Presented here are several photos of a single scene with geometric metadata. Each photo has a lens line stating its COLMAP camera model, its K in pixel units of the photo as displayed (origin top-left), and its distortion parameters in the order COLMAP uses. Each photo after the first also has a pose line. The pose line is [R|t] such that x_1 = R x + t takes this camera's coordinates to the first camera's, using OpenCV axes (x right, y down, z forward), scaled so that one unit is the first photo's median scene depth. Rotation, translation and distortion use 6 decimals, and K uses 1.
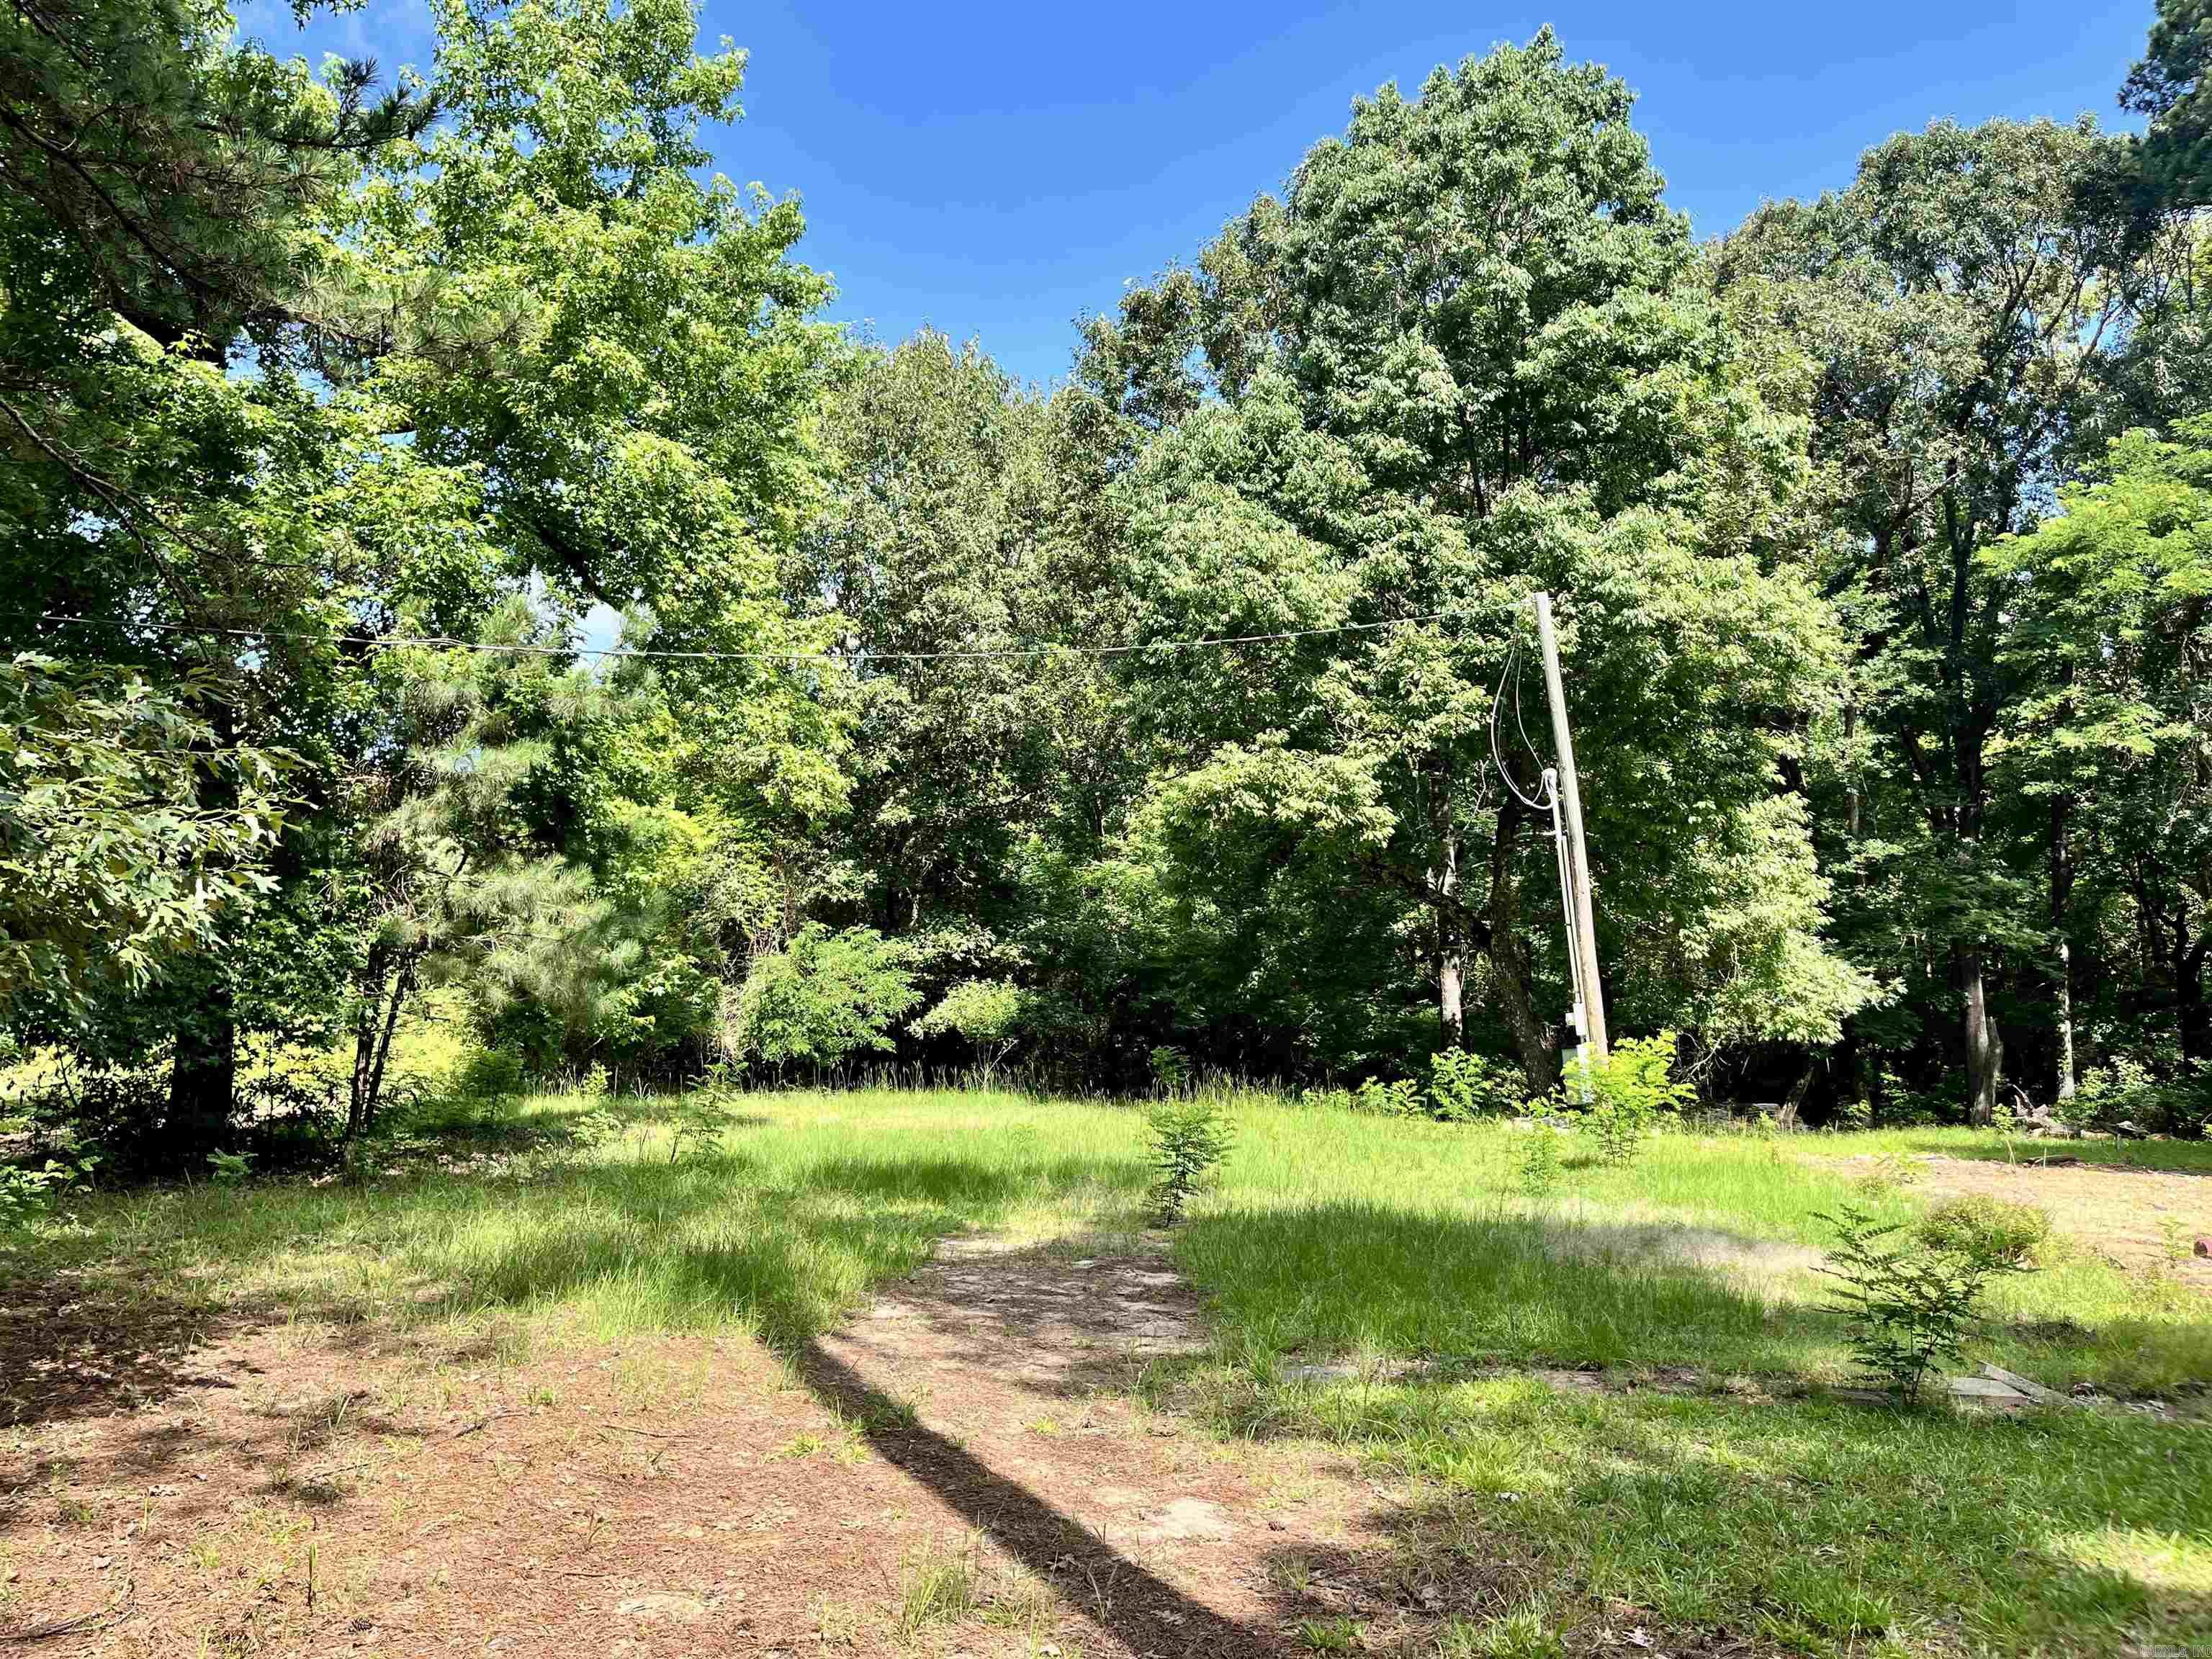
lens RADIAL K [[1692.9, 0, 1099.8], [0, 1692.9, 807.1], [0, 0, 1]] dist [0.106010, -0.144829]
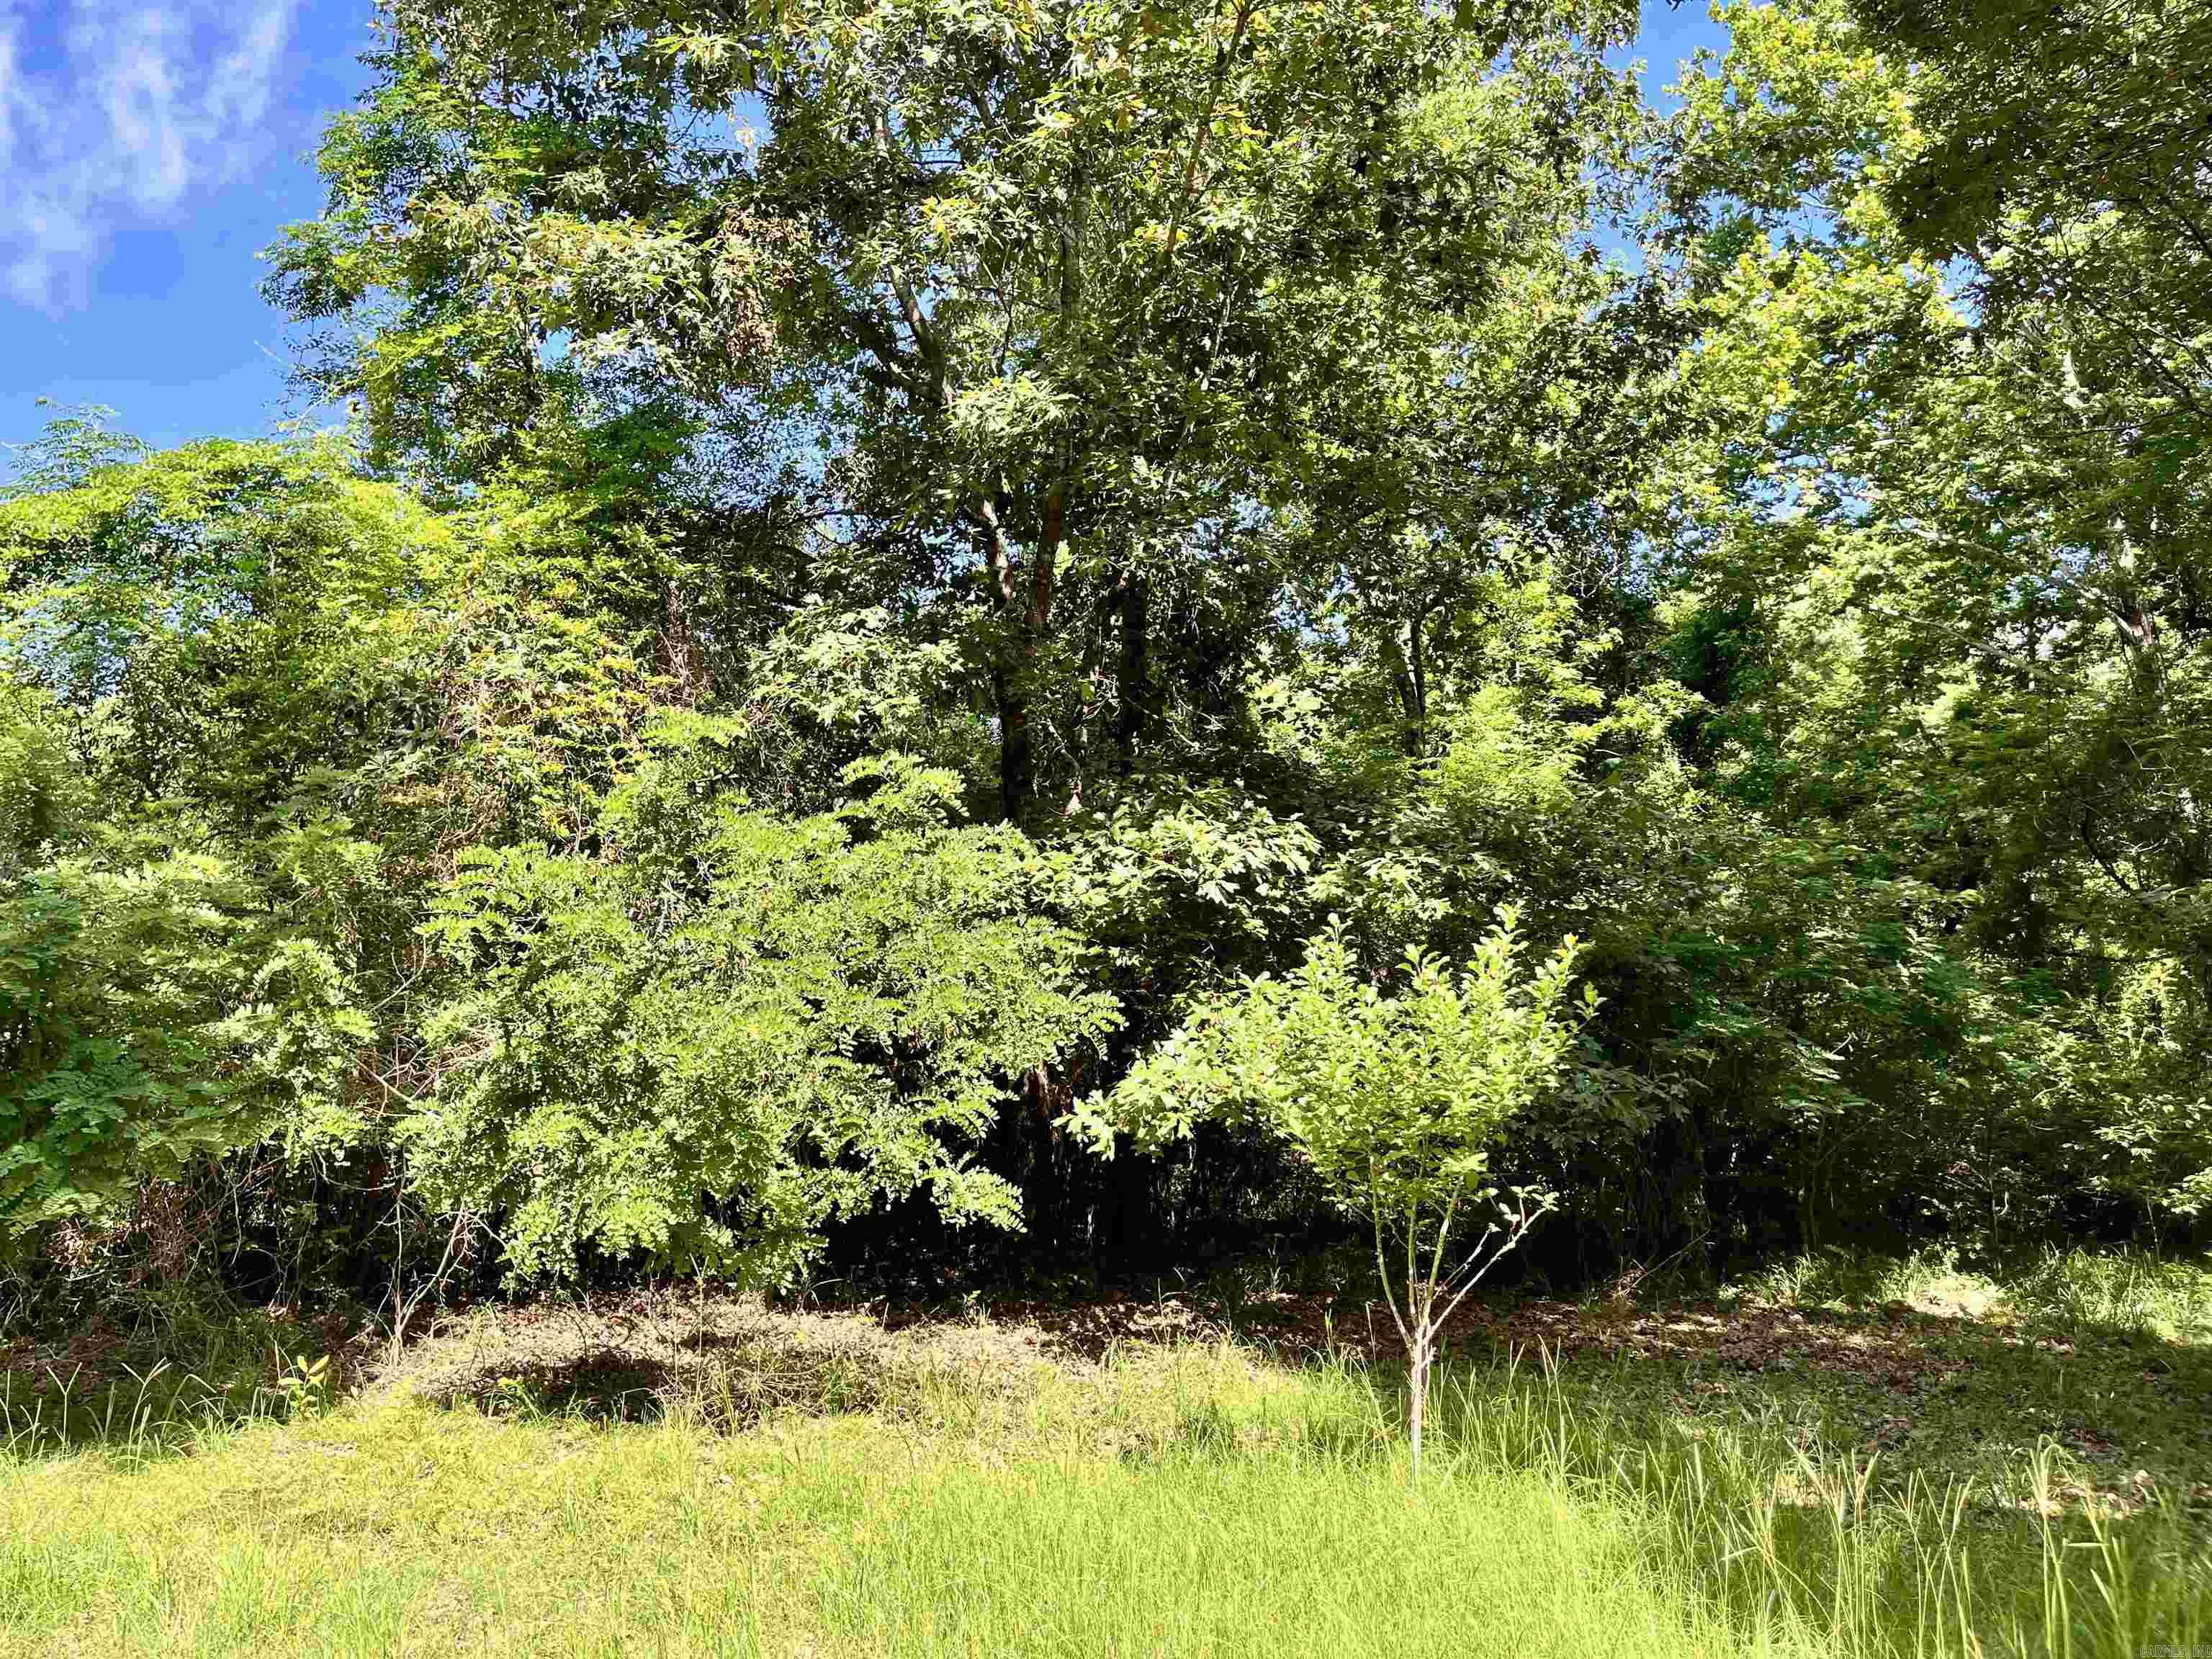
lens RADIAL K [[1671.1, 0, 1109.5], [0, 1671.1, 830.2], [0, 0, 1]] dist [0.074602, -0.108195]
pose [[0.997229, -0.019226, -0.071869, -0.081703], [0.017639, 0.999588, -0.022649, 0.084186], [0.072275, 0.021318, 0.997157, 0.694839]]
